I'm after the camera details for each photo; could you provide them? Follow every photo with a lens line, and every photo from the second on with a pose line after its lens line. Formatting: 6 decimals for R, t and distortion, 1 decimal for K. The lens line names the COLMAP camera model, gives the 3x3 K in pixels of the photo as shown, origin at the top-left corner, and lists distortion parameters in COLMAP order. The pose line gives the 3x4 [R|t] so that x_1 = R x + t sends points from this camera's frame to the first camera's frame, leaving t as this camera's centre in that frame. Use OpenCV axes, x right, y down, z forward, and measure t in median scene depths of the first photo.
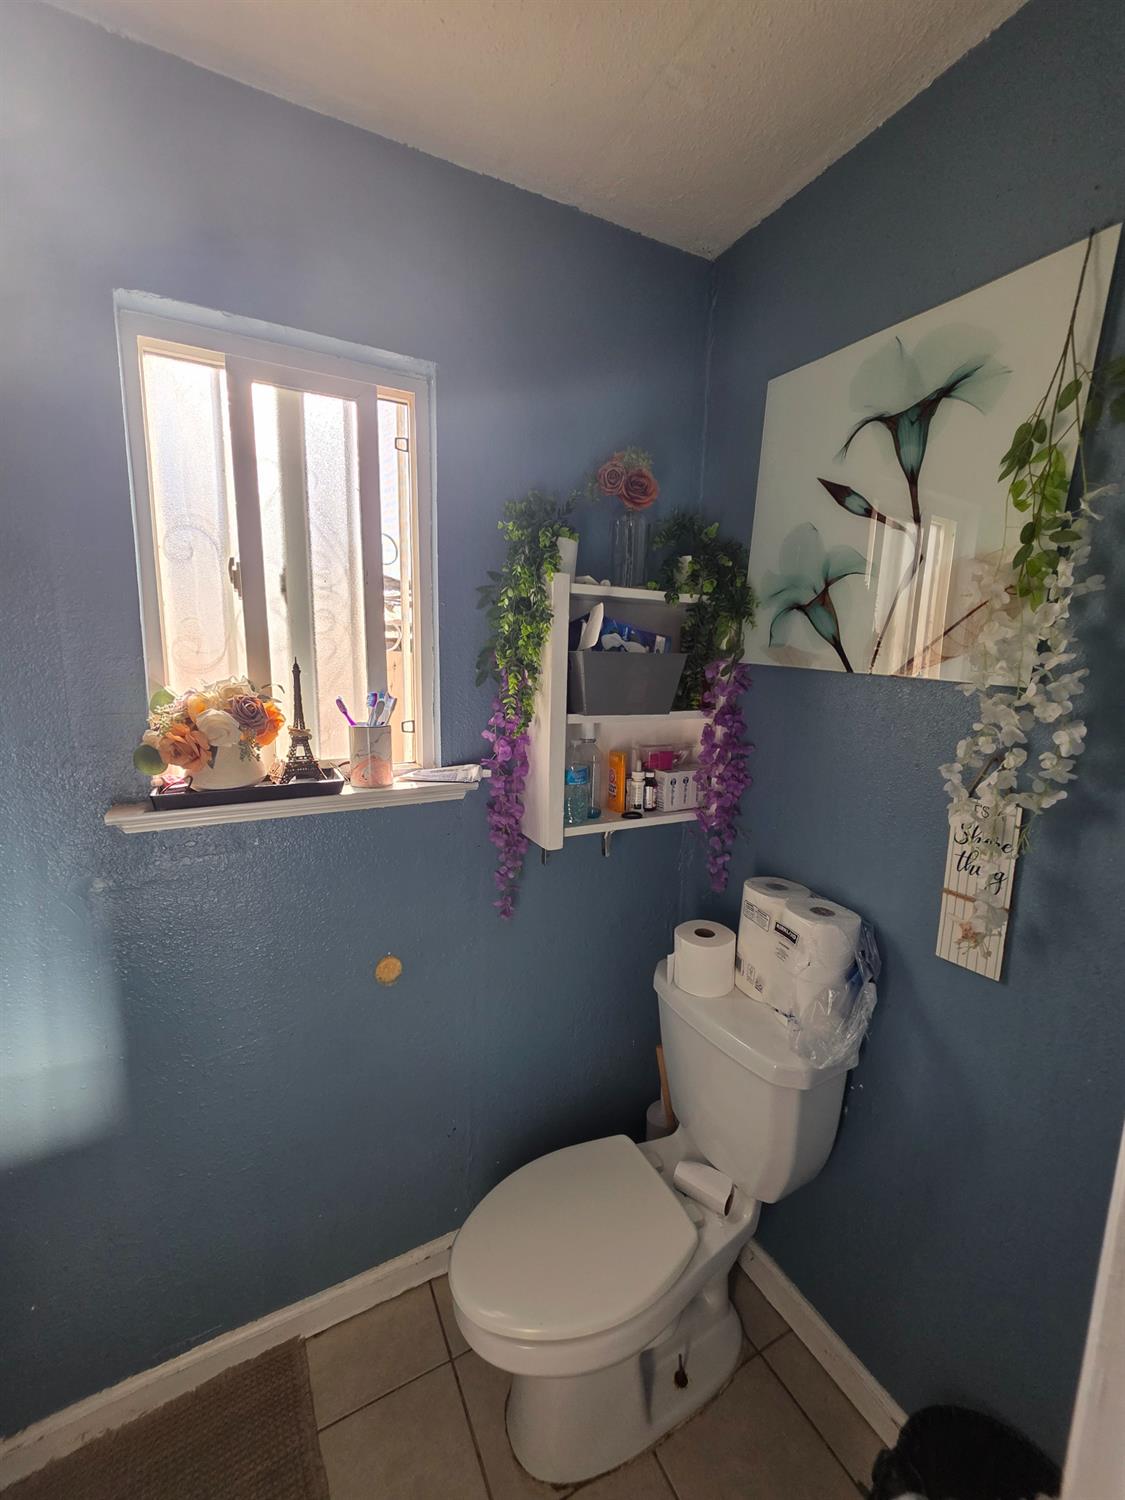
lens RADIAL K [[595.9, 0, 552.5], [0, 595.9, 753.3], [0, 0, 1]] dist [0.002281, 0.000579]
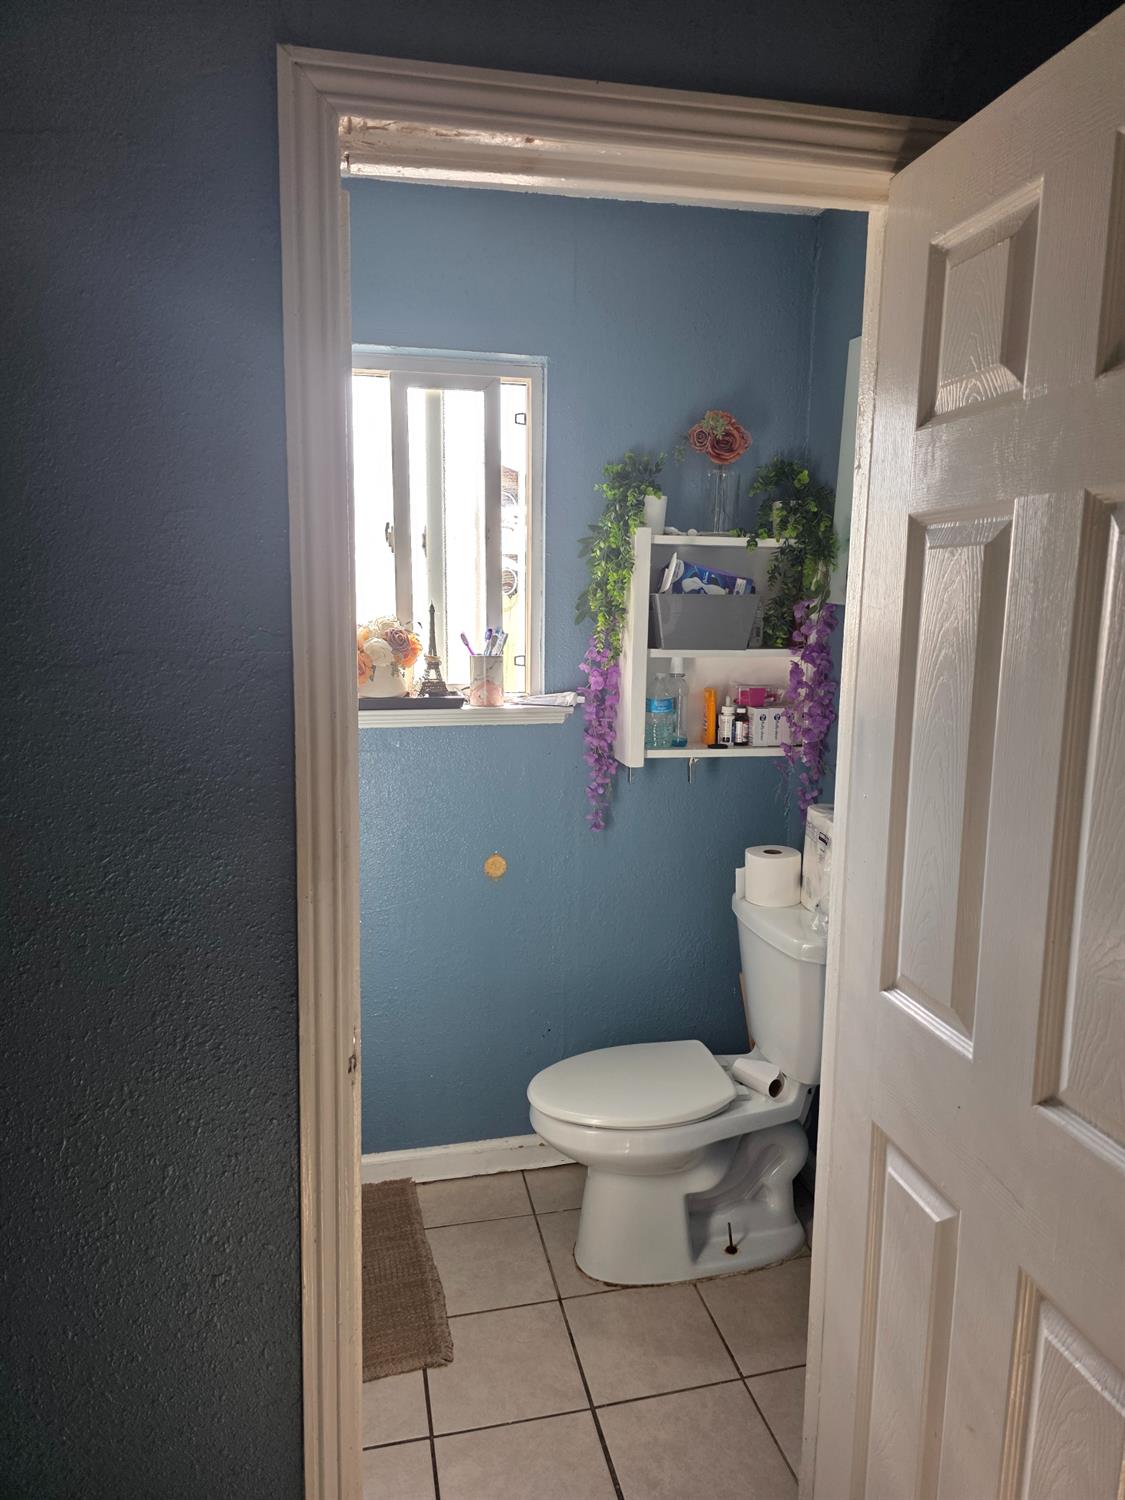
lens RADIAL K [[1030.7, 0, 565.5], [0, 1030.7, 758.3], [0, 0, 1]] dist [0.085709, -0.075795]
pose [[0.966413, 0.033613, -0.254787, 0.376549], [-0.036354, 0.999321, -0.006052, 0.161665], [0.254410, 0.015112, 0.966978, -0.950017]]
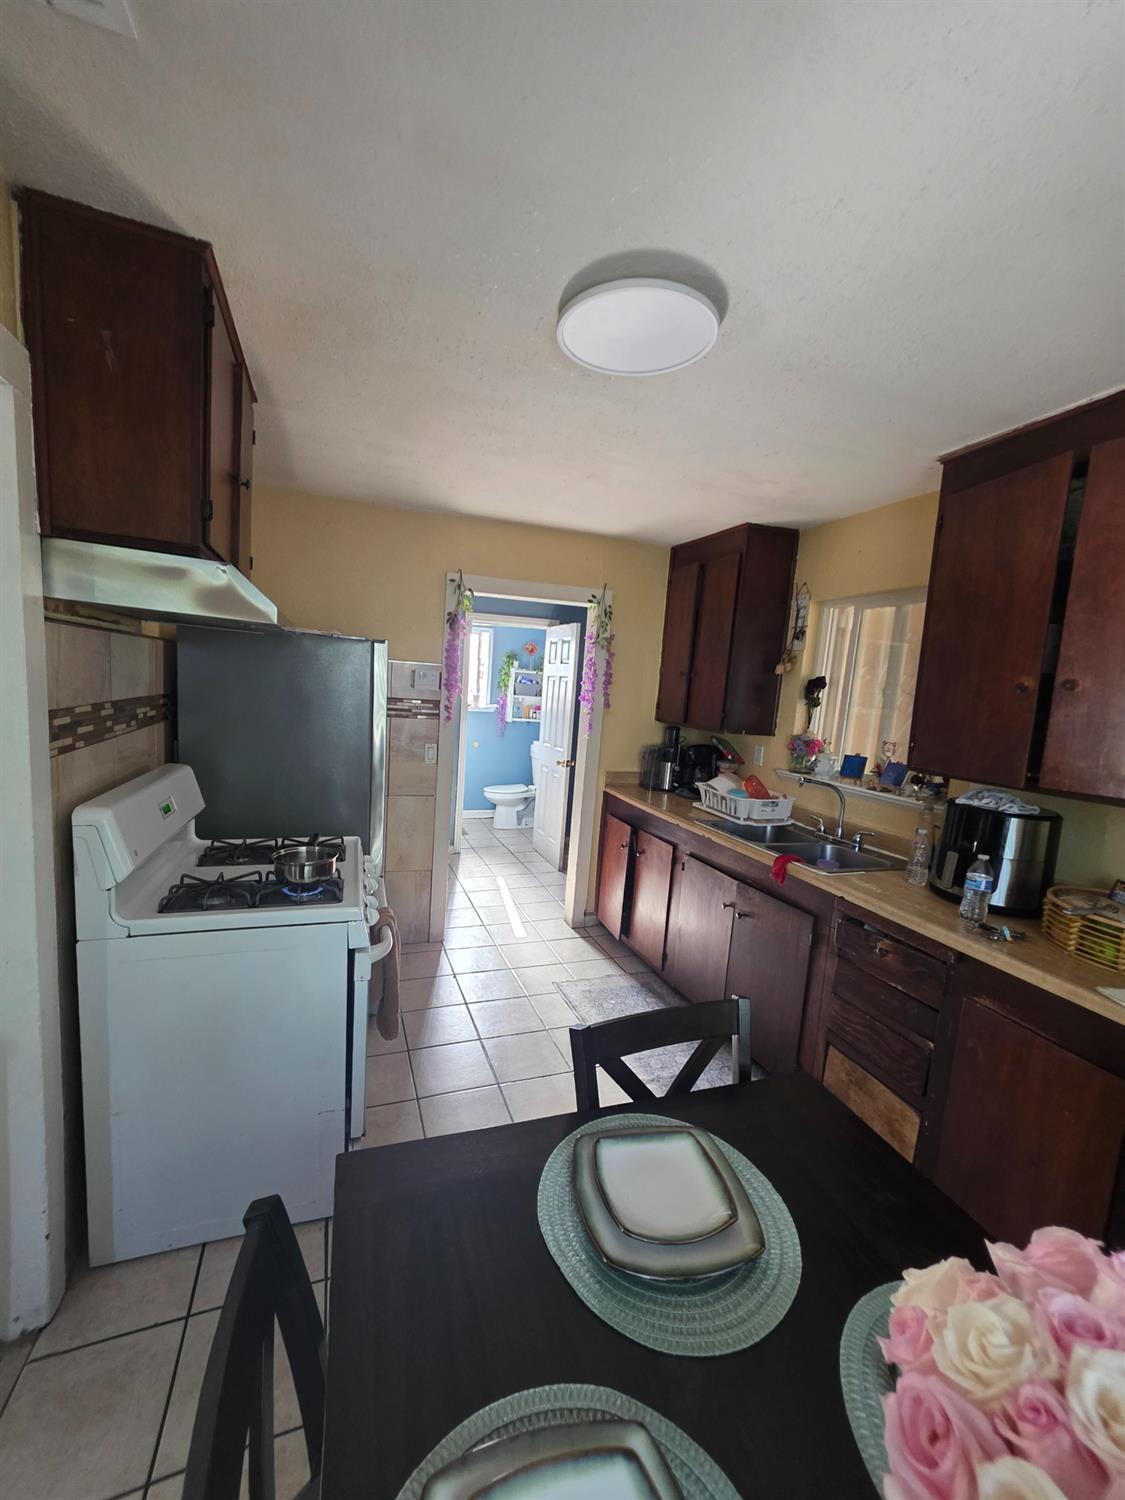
lens RADIAL K [[595.9, 0, 563.4], [0, 595.9, 755.4], [0, 0, 1]] dist [0.002281, 0.000579]
pose [[0.990732, 0.058833, -0.122431, 1.087120], [-0.065704, 0.996438, -0.052861, 0.682467], [0.118885, 0.060415, 0.991068, -3.929404]]
